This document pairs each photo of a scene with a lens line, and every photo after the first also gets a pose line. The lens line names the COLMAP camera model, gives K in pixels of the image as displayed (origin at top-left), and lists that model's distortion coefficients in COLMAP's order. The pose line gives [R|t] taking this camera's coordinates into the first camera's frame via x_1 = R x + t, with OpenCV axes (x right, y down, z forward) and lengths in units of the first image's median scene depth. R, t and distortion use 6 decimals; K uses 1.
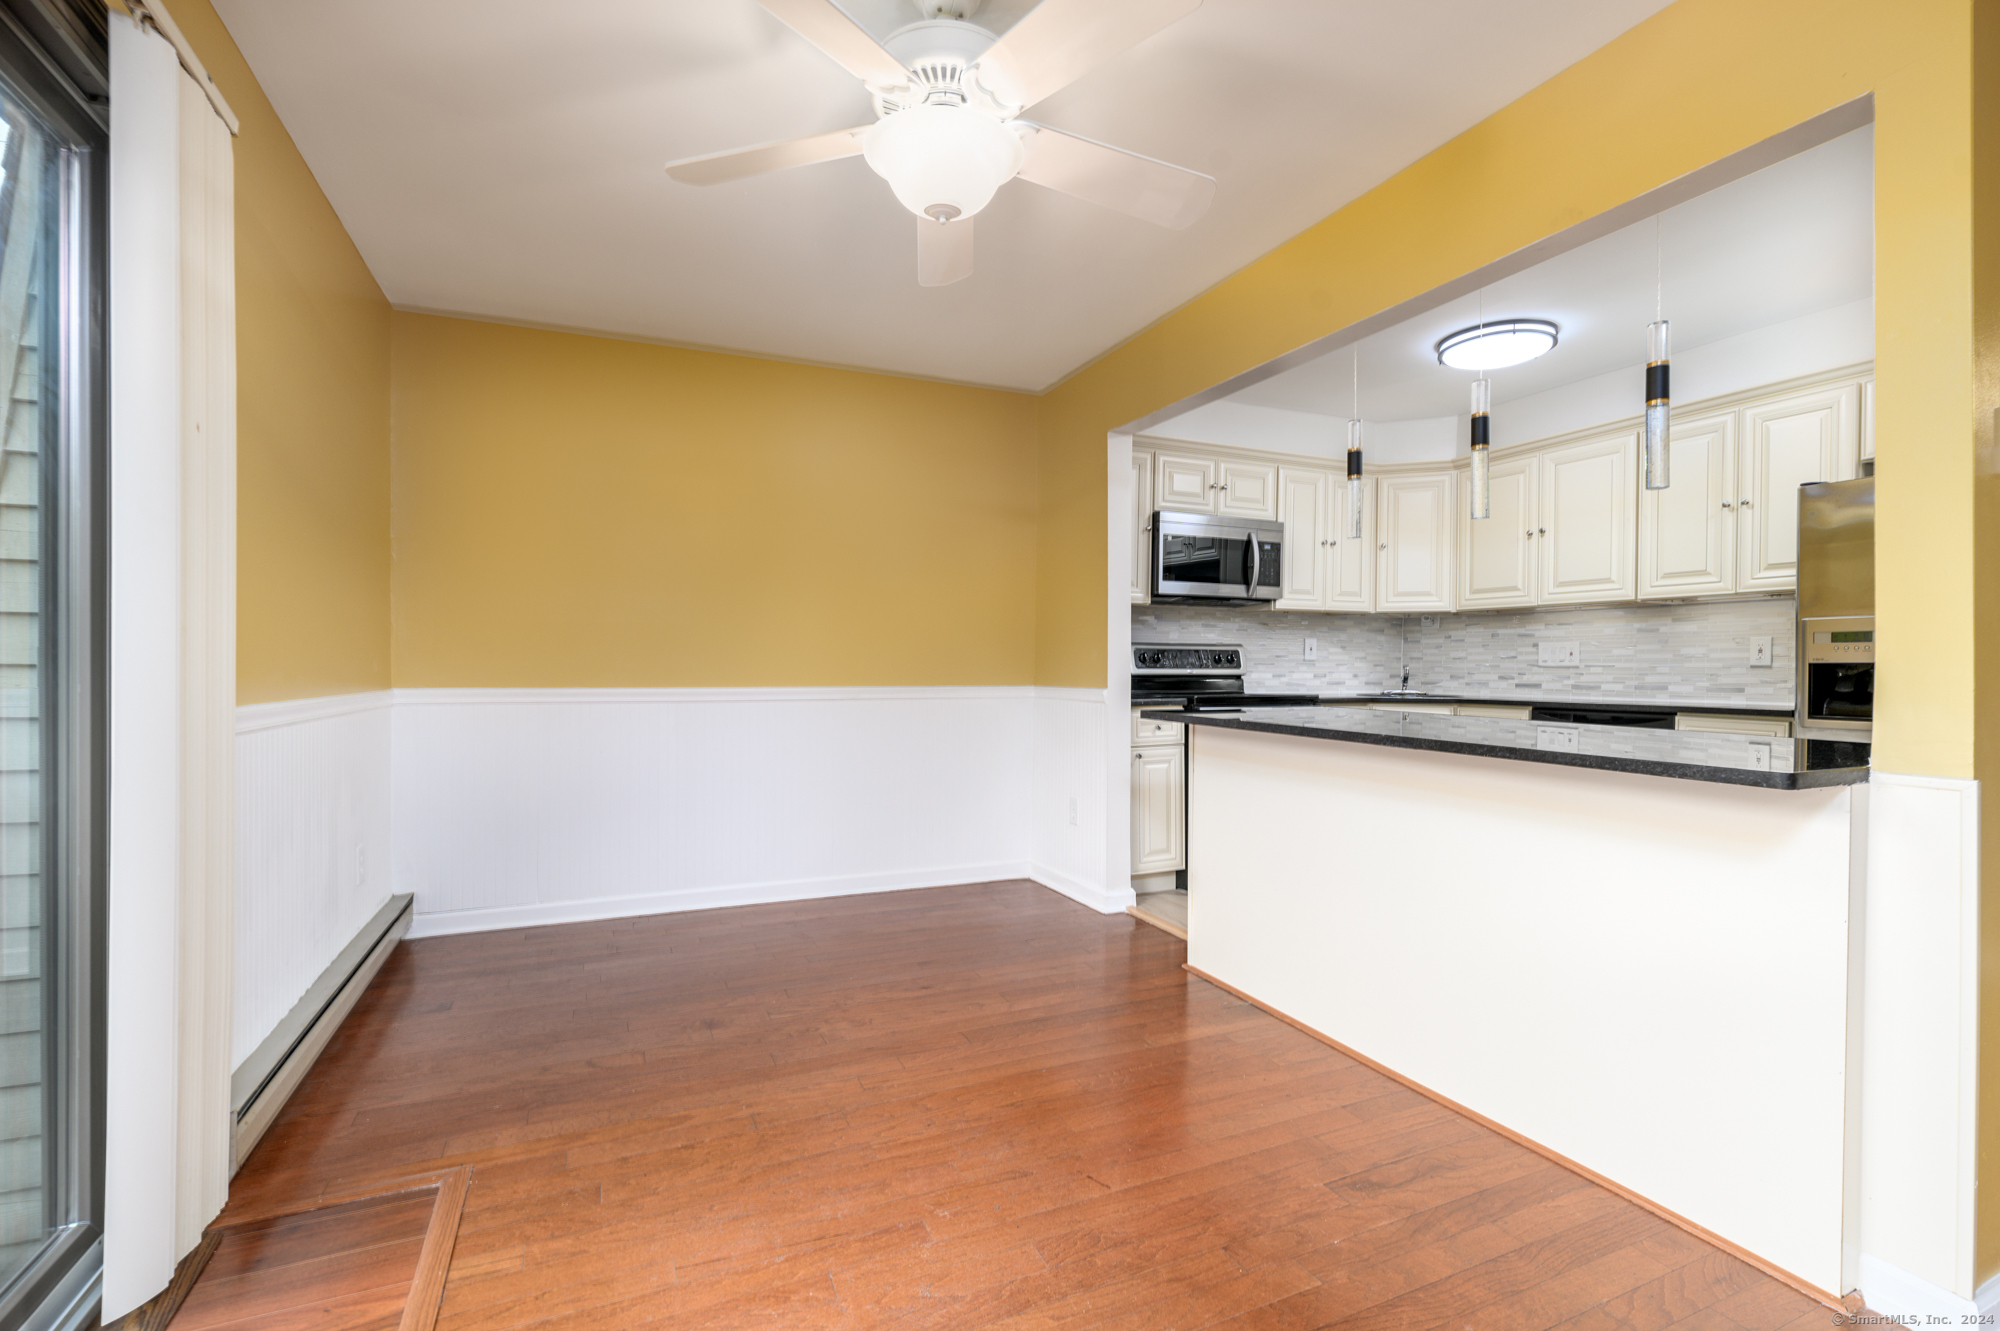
lens RADIAL K [[876.2, 0, 1004.6], [0, 876.2, 670.2], [0, 0, 1]] dist [0.025263, 0.000275]
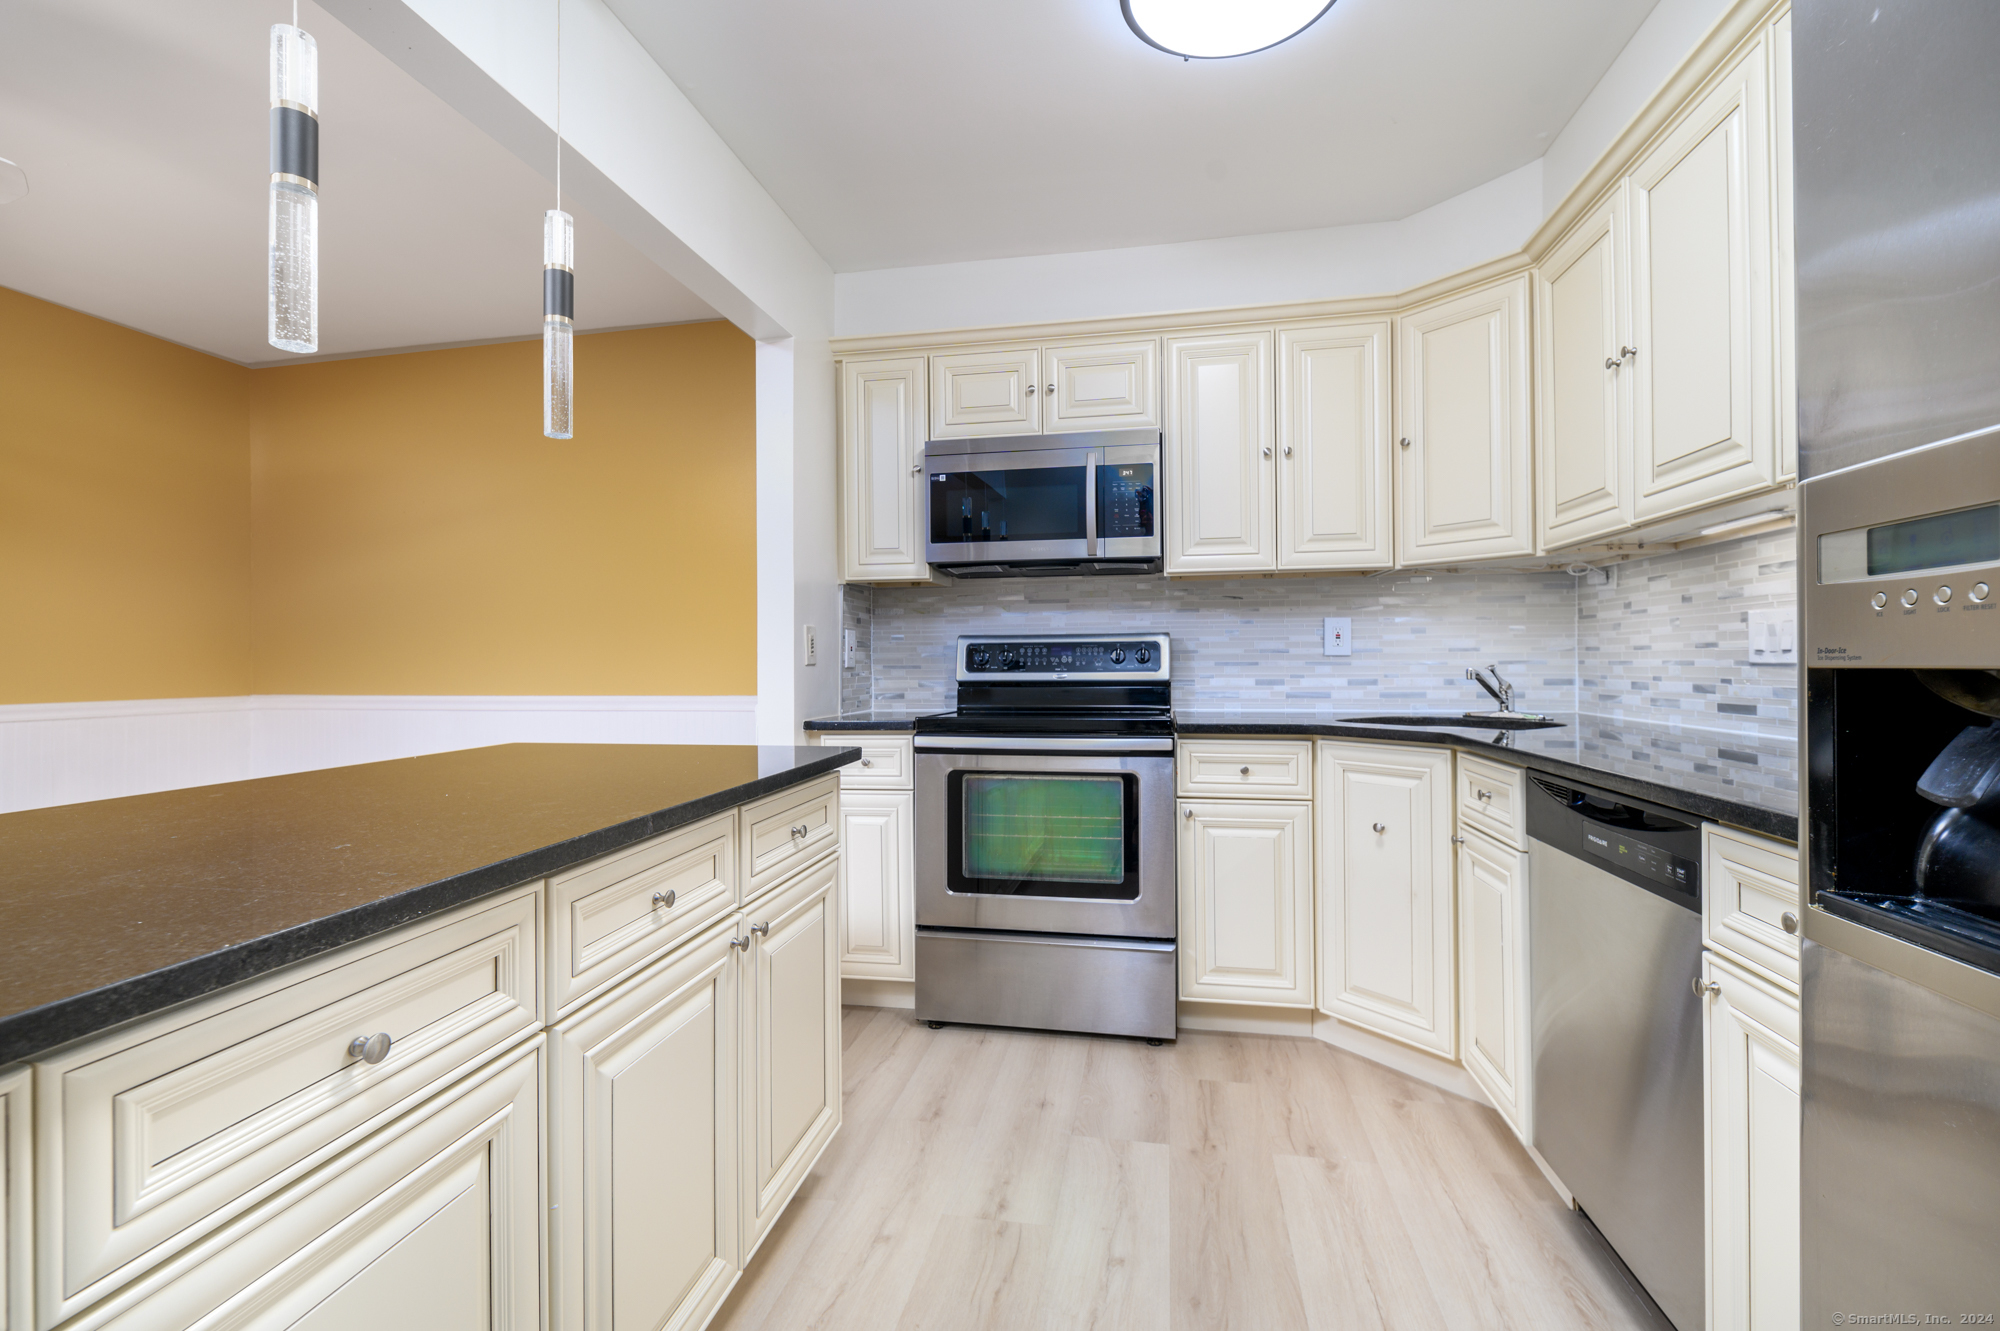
lens RADIAL K [[876.2, 0, 1001.5], [0, 876.2, 661.0], [0, 0, 1]] dist [0.025263, 0.000275]
pose [[0.823058, -0.009355, -0.567880, 0.569587], [0.007161, 0.999956, -0.006095, -0.006401], [0.567912, 0.000950, 0.823089, 0.445504]]
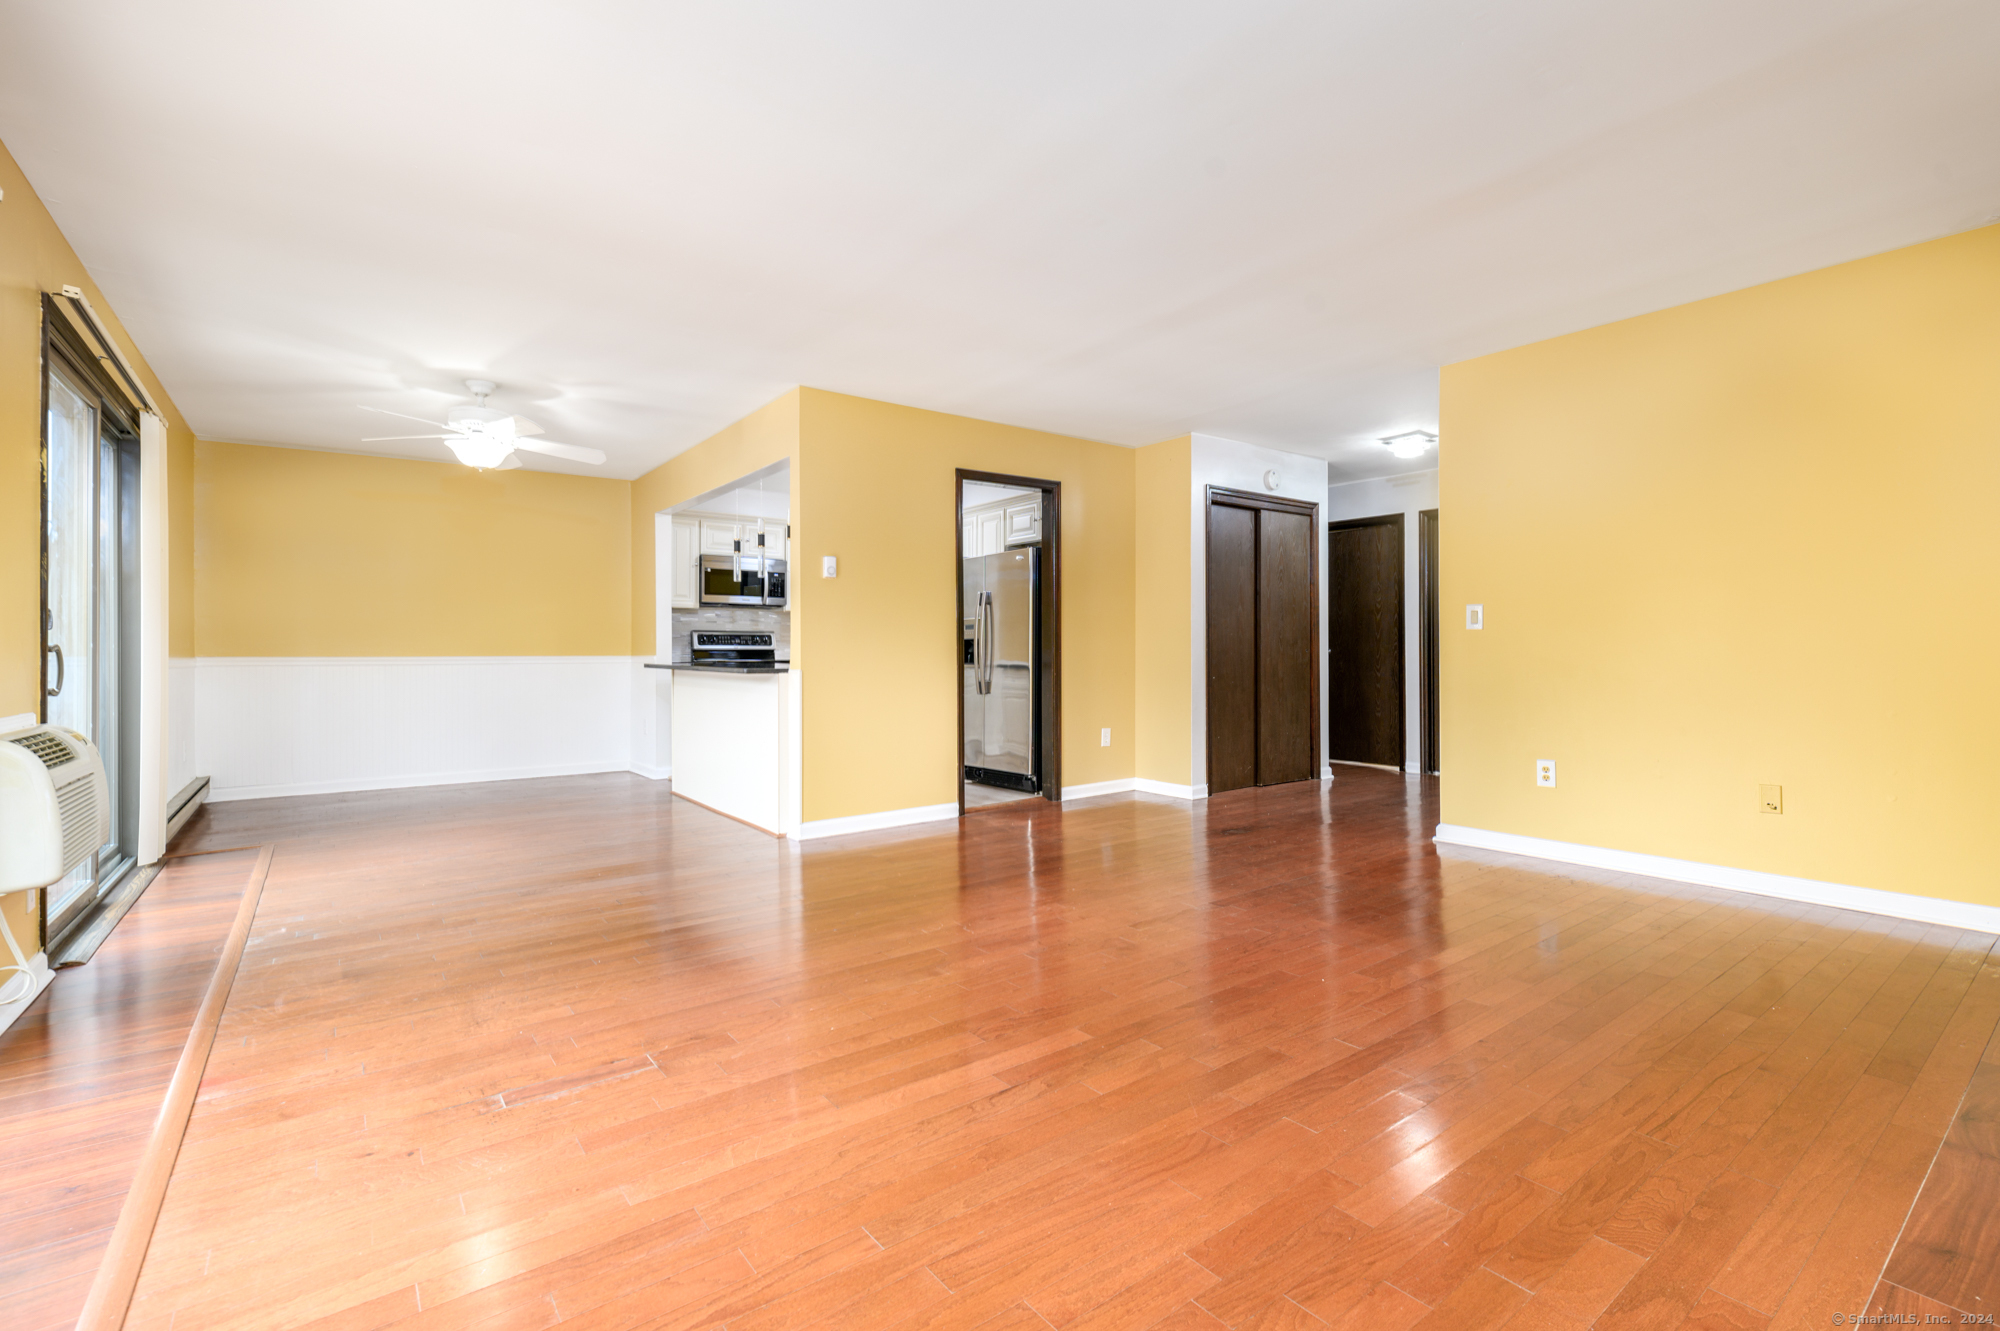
lens RADIAL K [[876.2, 0, 991.3], [0, 876.2, 648.4], [0, 0, 1]] dist [0.025263, 0.000275]
pose [[0.978250, -0.007102, 0.207307, 0.350930], [0.009418, 0.999904, -0.010185, 0.026313], [-0.207214, 0.011916, 0.978223, -0.772941]]
